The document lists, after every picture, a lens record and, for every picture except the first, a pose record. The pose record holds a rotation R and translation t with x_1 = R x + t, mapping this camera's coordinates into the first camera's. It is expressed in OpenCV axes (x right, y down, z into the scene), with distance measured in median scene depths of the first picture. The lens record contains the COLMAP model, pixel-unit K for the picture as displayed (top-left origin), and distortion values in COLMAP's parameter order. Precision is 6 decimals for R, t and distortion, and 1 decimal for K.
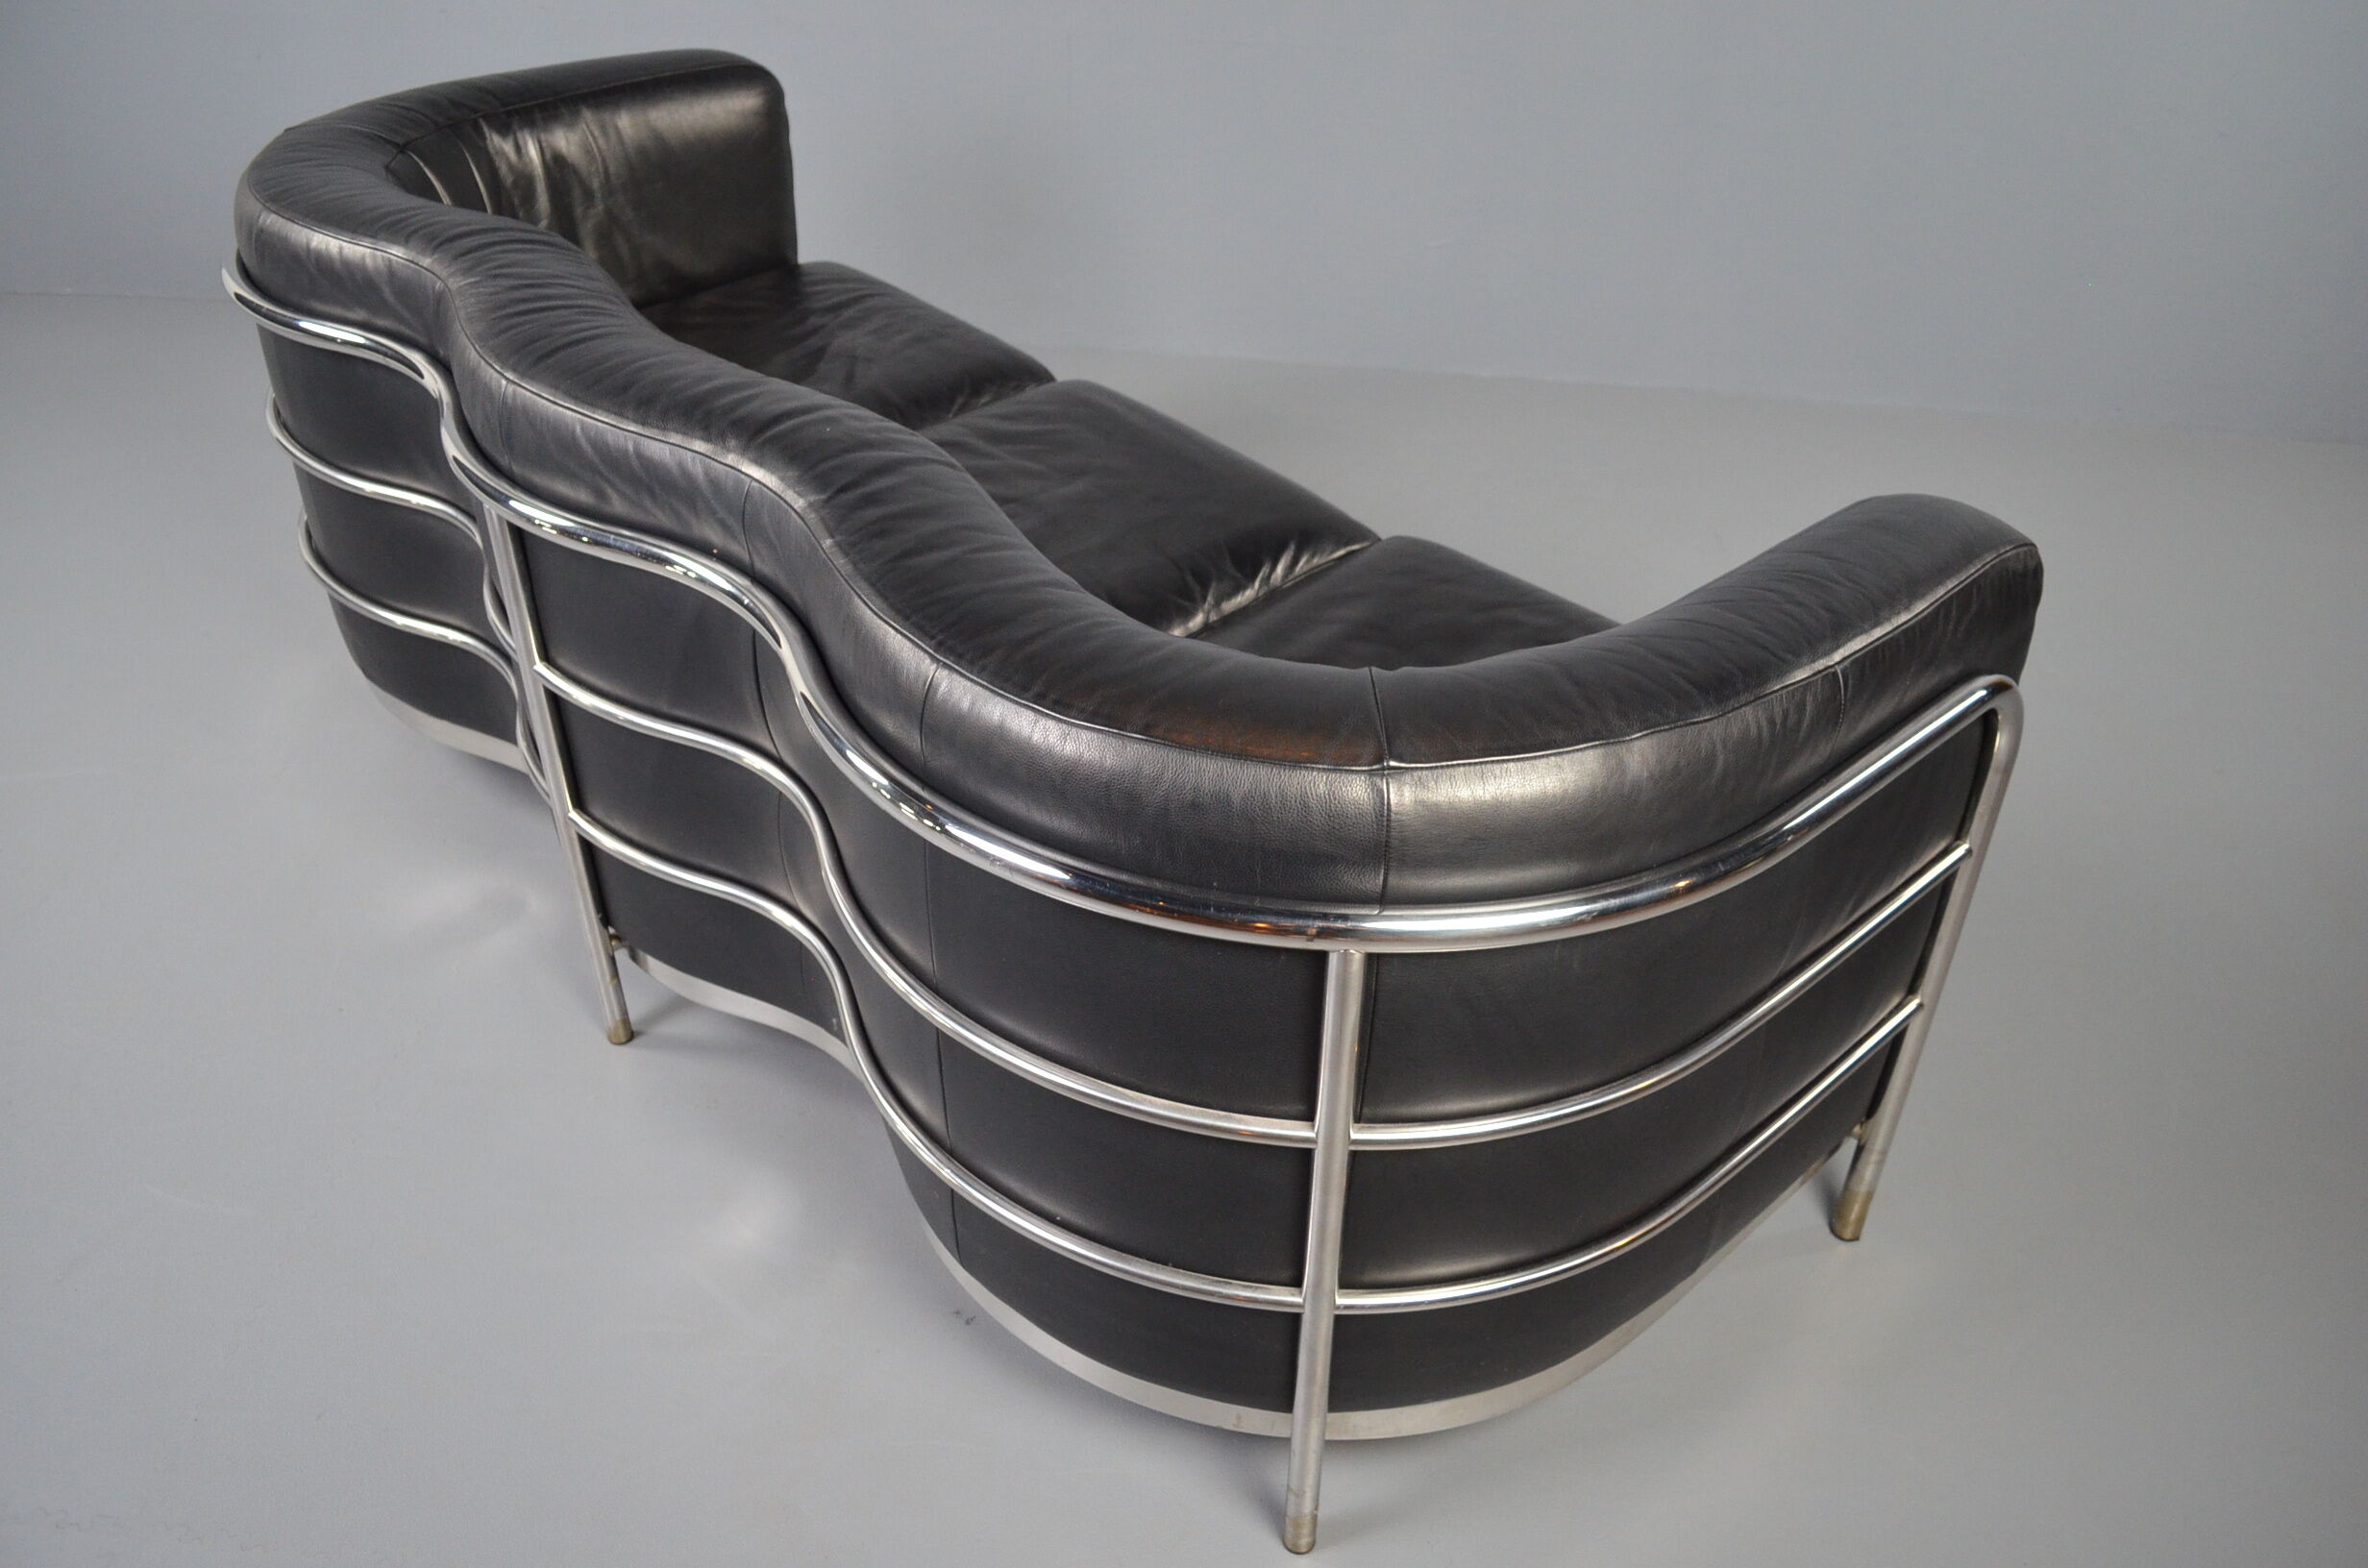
lens RADIAL K [[1863.8, 0, 1197.6], [0, 1863.8, 789.5], [0, 0, 1]] dist [-0.077735, 0.005275]
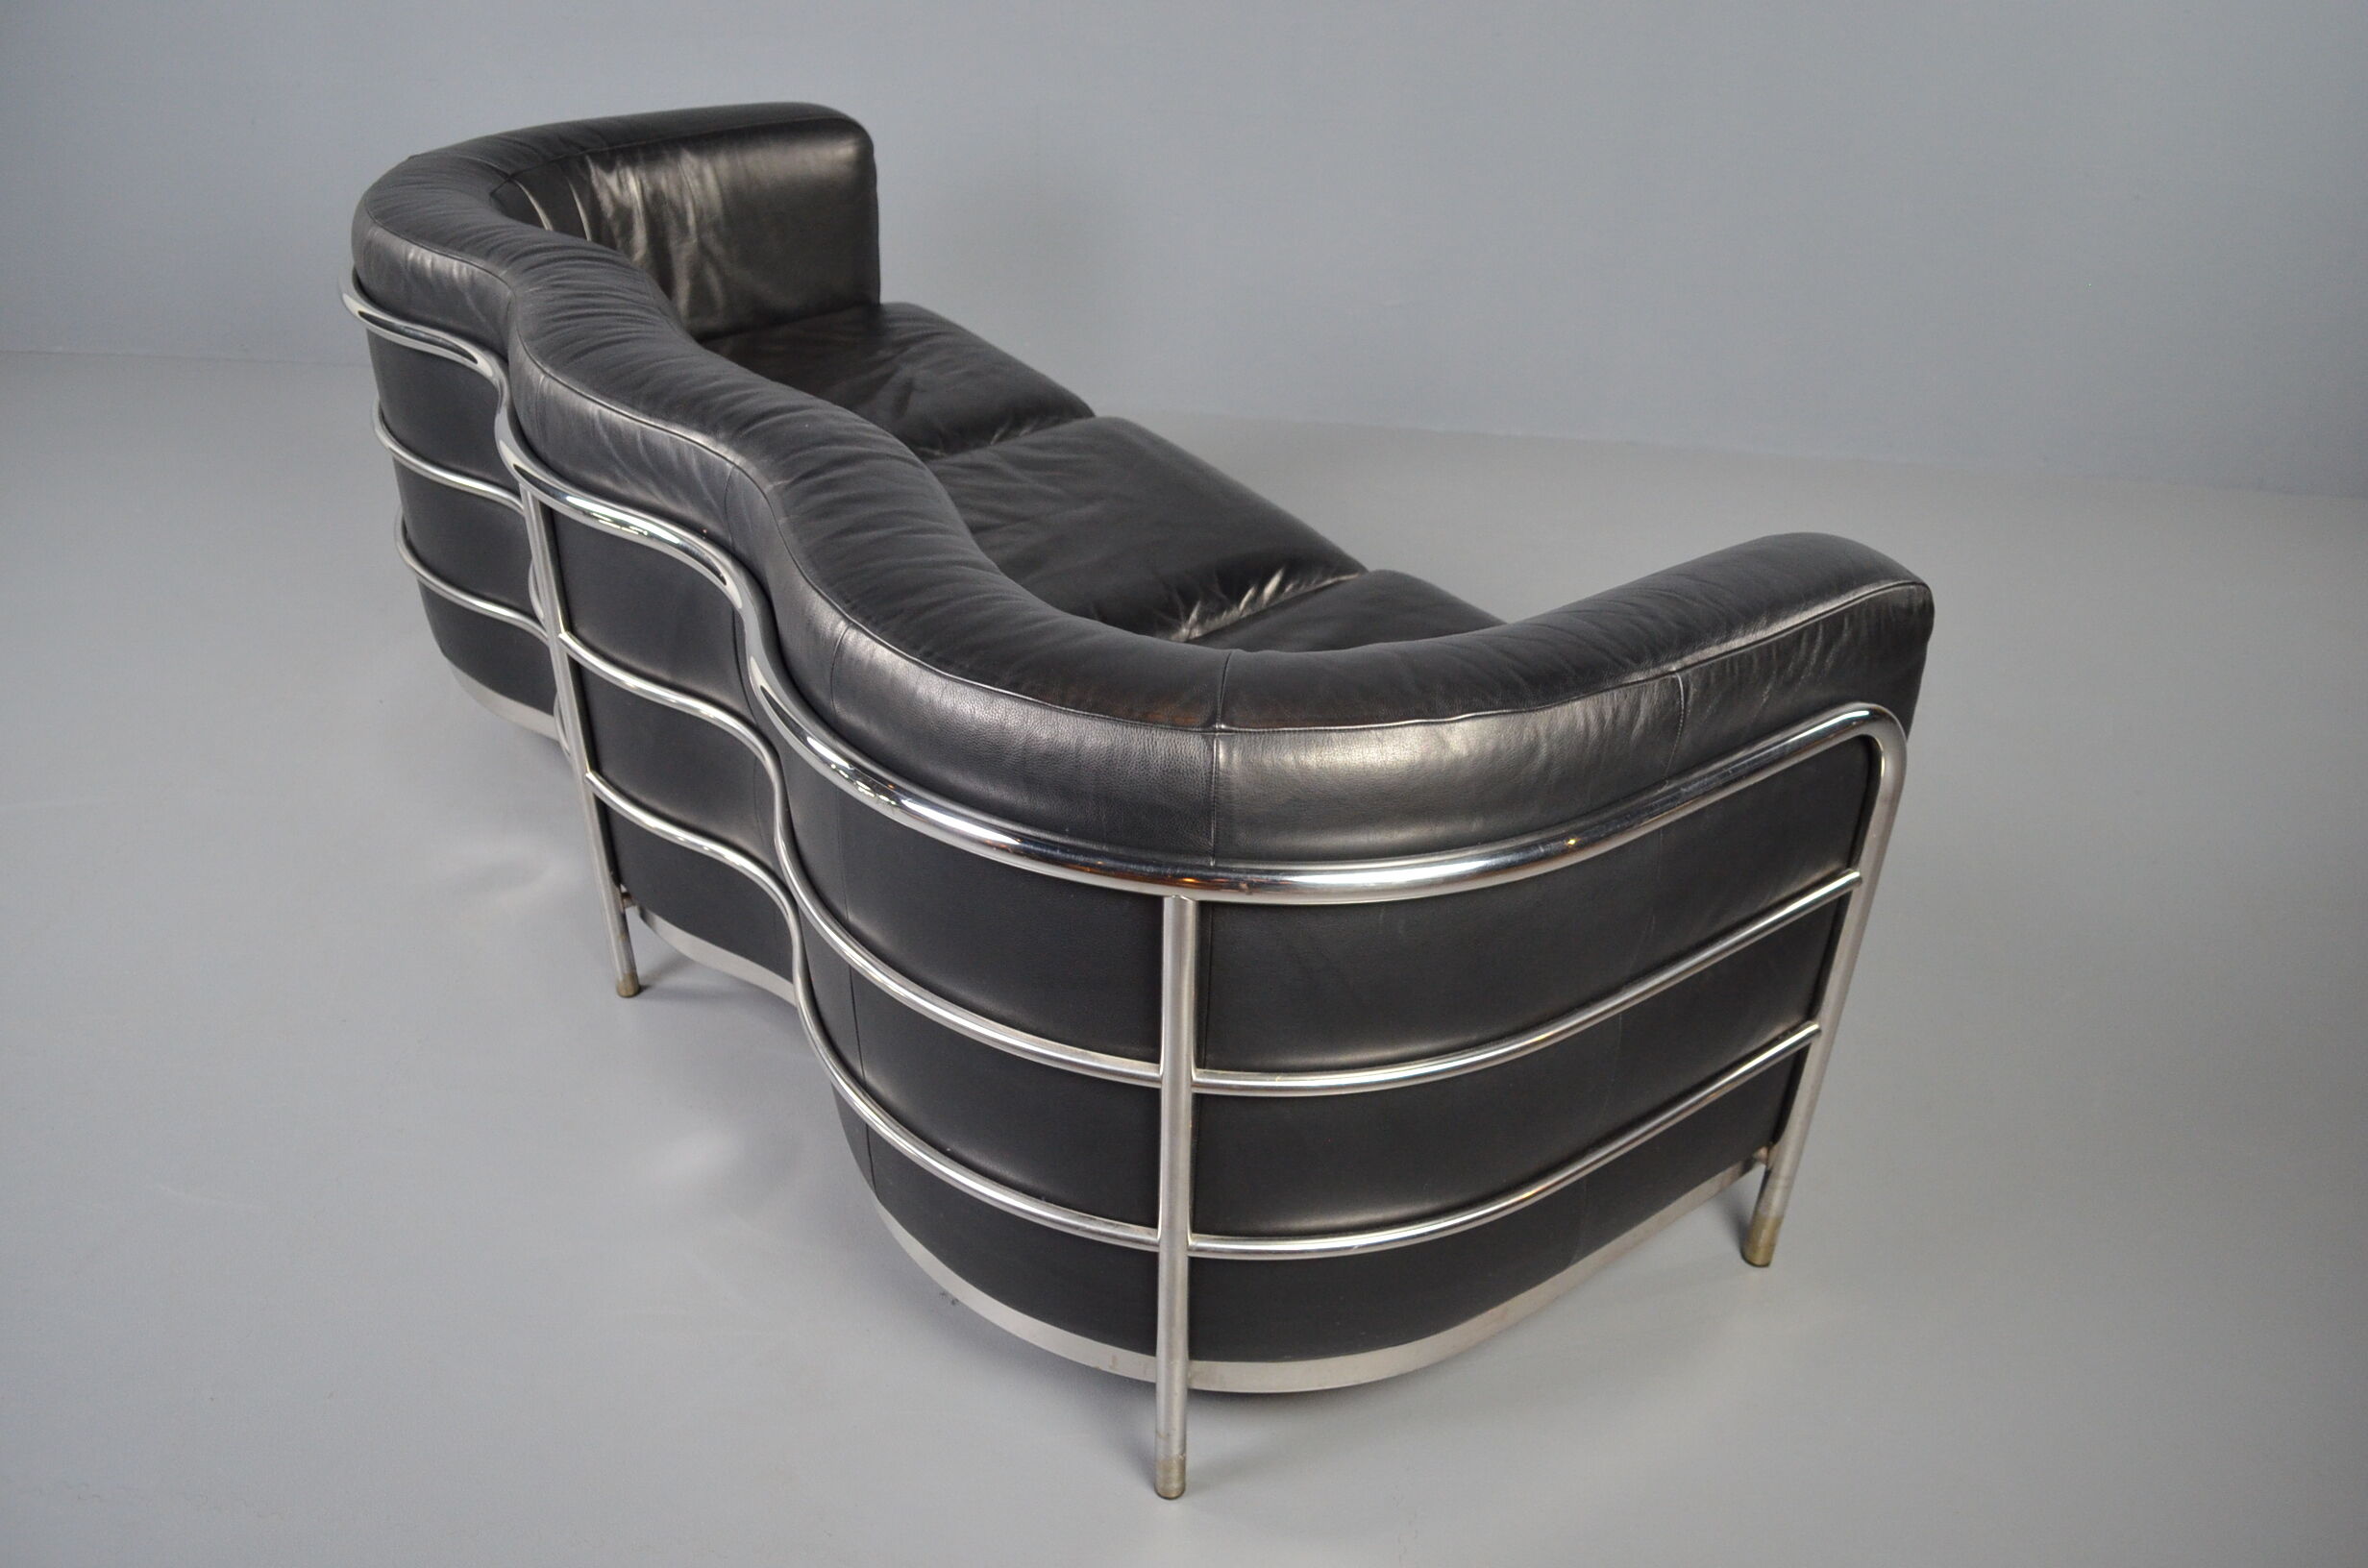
lens RADIAL K [[1863.8, 0, 1197.6], [0, 1863.8, 789.5], [0, 0, 1]] dist [-0.077735, 0.005275]
pose [[0.994213, 0.061406, -0.088147, 0.120326], [-0.065272, 0.996997, -0.041666, 0.044731], [0.085324, 0.047178, 0.995236, -0.061380]]
